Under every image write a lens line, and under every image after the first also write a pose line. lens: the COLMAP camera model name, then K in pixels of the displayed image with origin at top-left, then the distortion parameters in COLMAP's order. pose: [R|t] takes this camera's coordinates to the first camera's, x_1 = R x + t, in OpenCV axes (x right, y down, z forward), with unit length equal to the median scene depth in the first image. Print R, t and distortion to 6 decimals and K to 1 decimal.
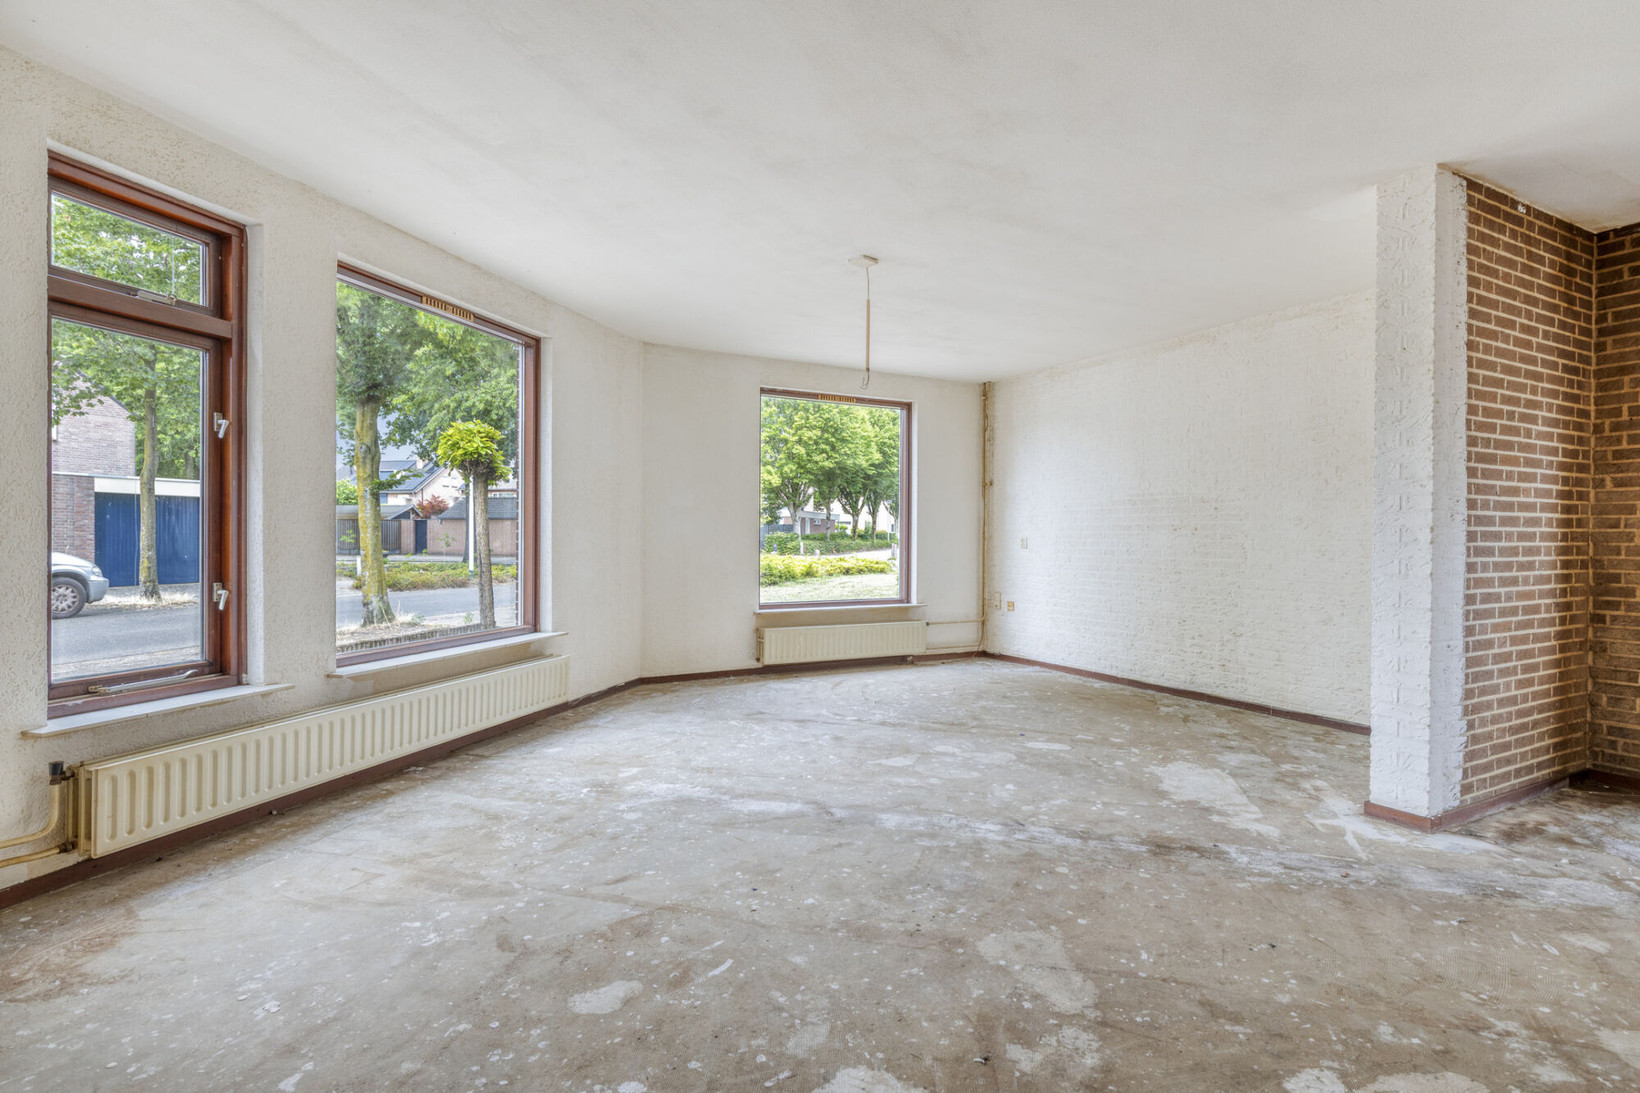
lens RADIAL K [[791.5, 0, 820.0], [0, 791.5, 546.5], [0, 0, 1]] dist [-0.001308, -0.000213]
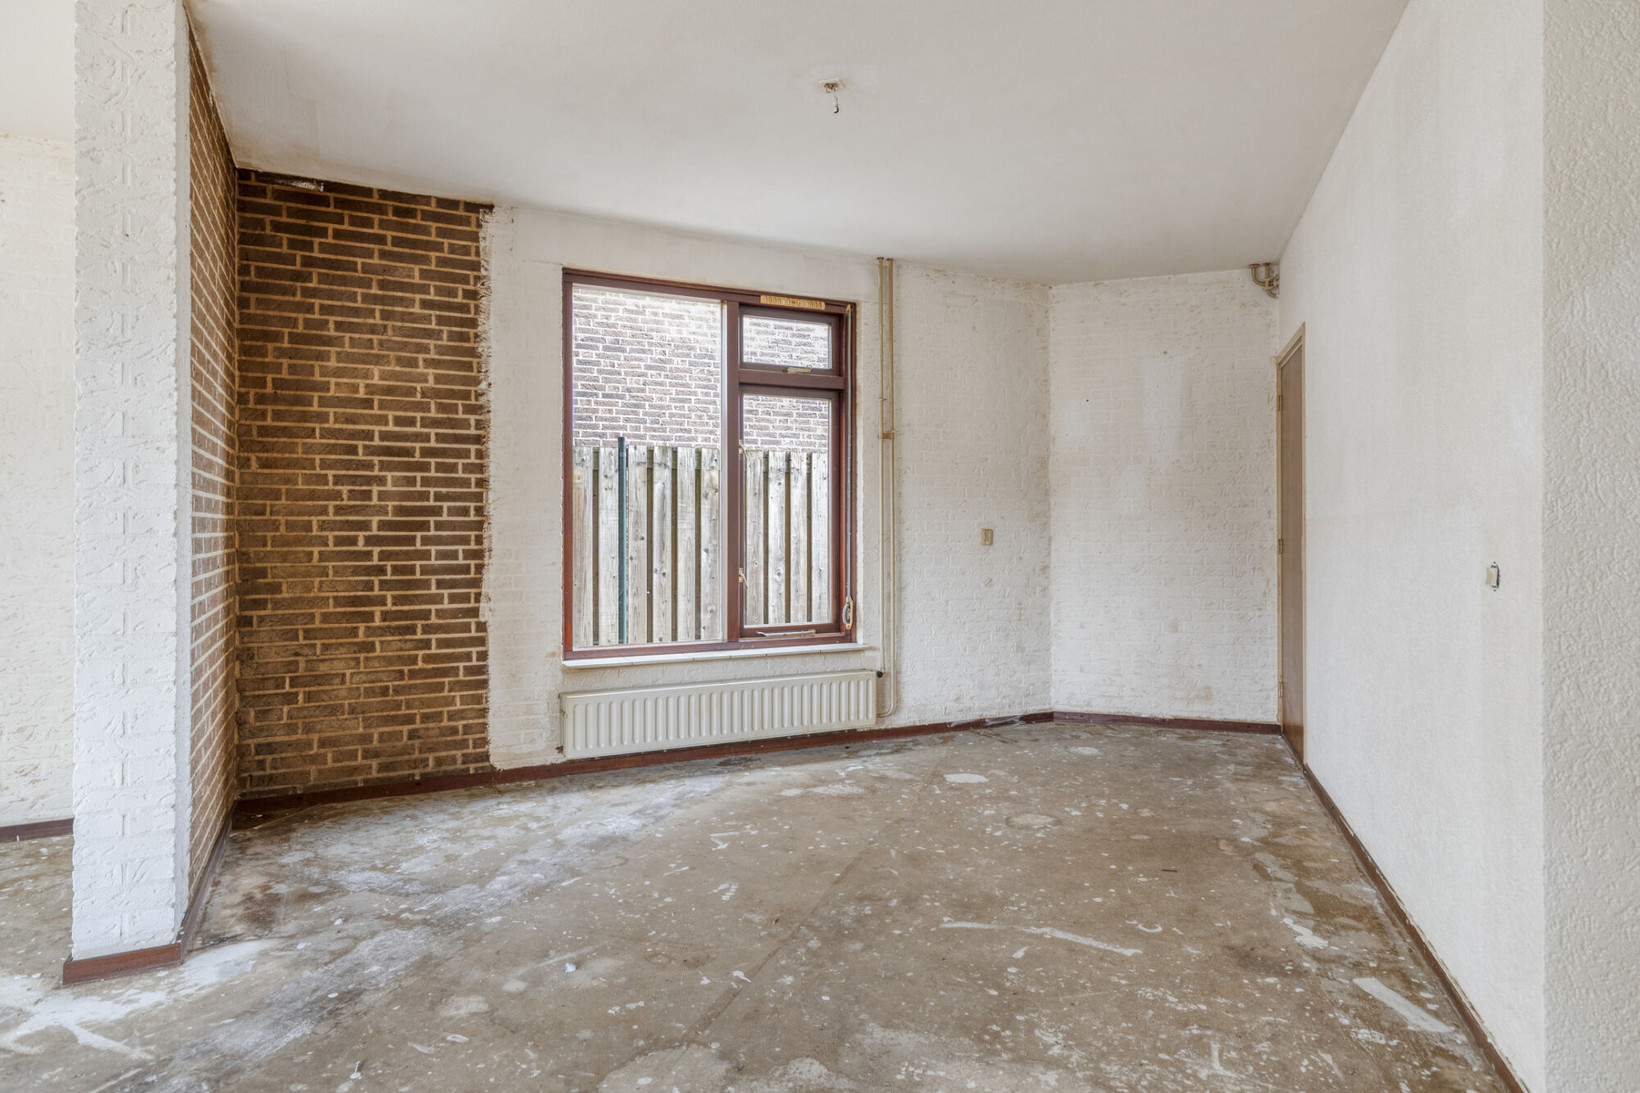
lens RADIAL K [[946.4, 0, 823.6], [0, 946.4, 526.3], [0, 0, 1]] dist [0.007259, 0.003049]
pose [[0.035764, -0.002008, 0.999358, -0.019175], [0.012892, 0.999916, 0.001548, -0.005707], [-0.999277, 0.012828, 0.035786, 0.403704]]
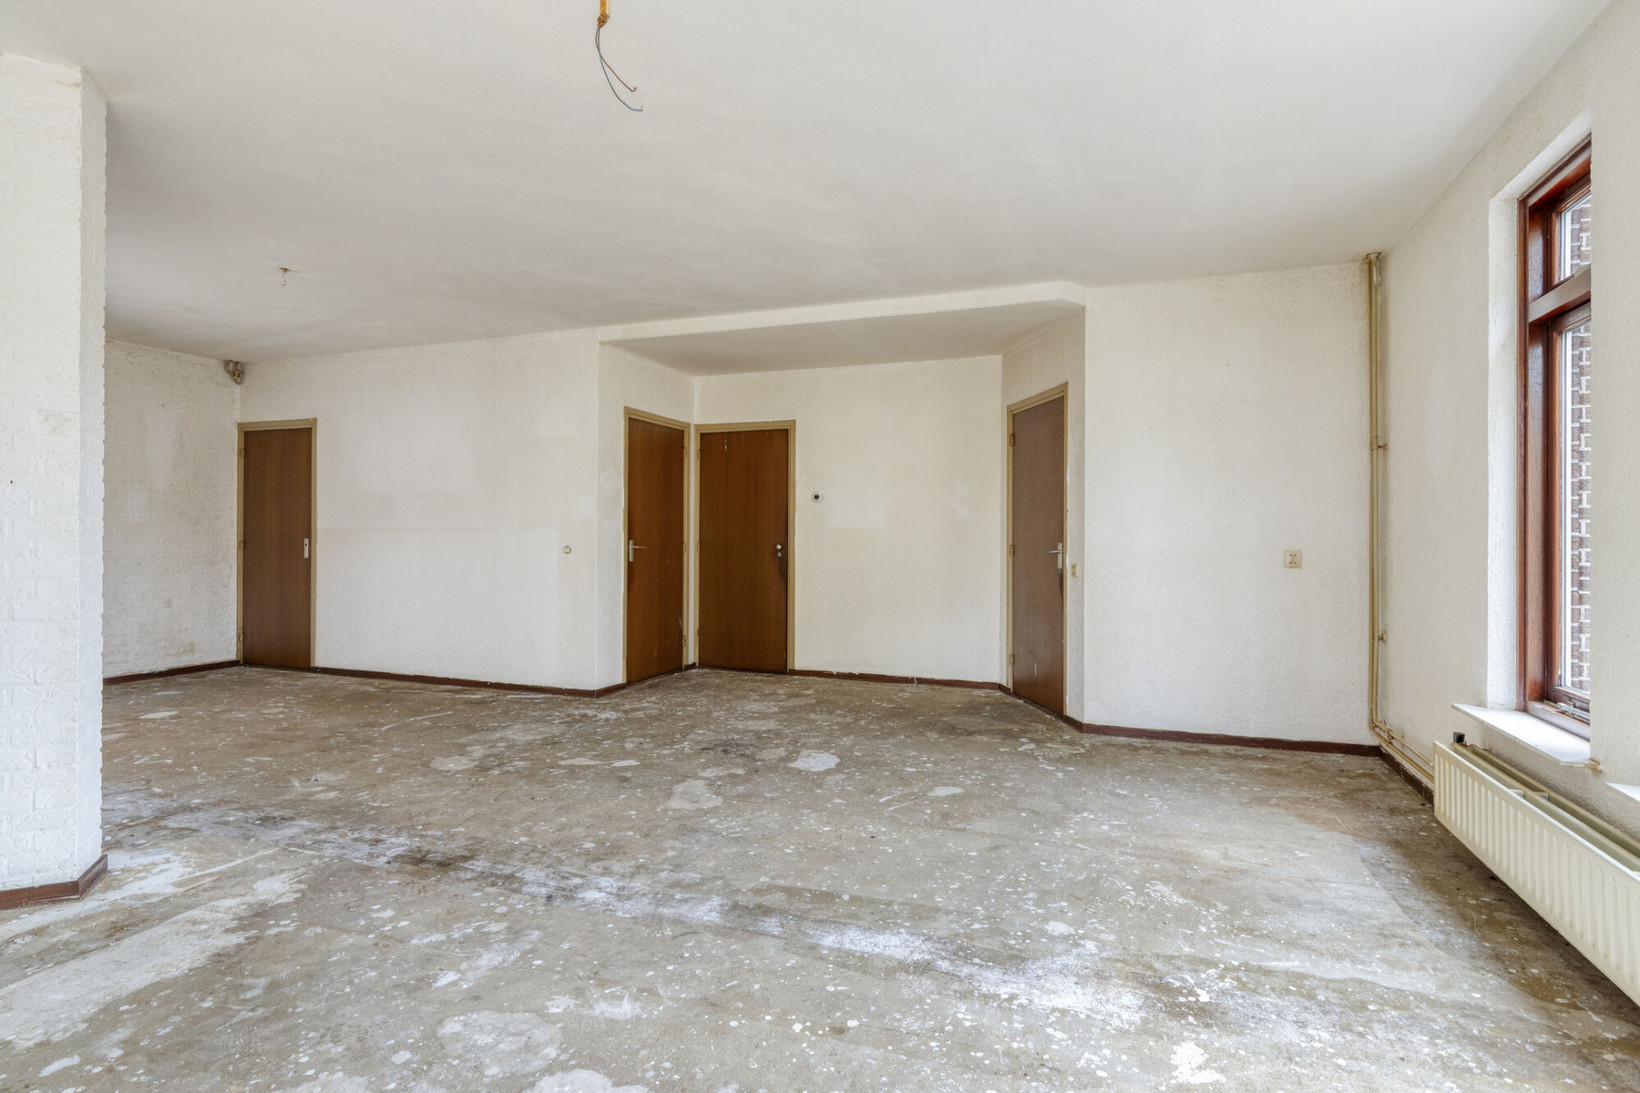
lens RADIAL K [[861.1, 0, 820.0], [0, 861.1, 546.5], [0, 0, 1]] dist [0.000860, 0.000276]
pose [[-0.997184, -0.010934, 0.074198, -0.076308], [-0.009163, 0.999666, 0.024166, -0.023973], [-0.074437, 0.023418, -0.996951, 1.823405]]
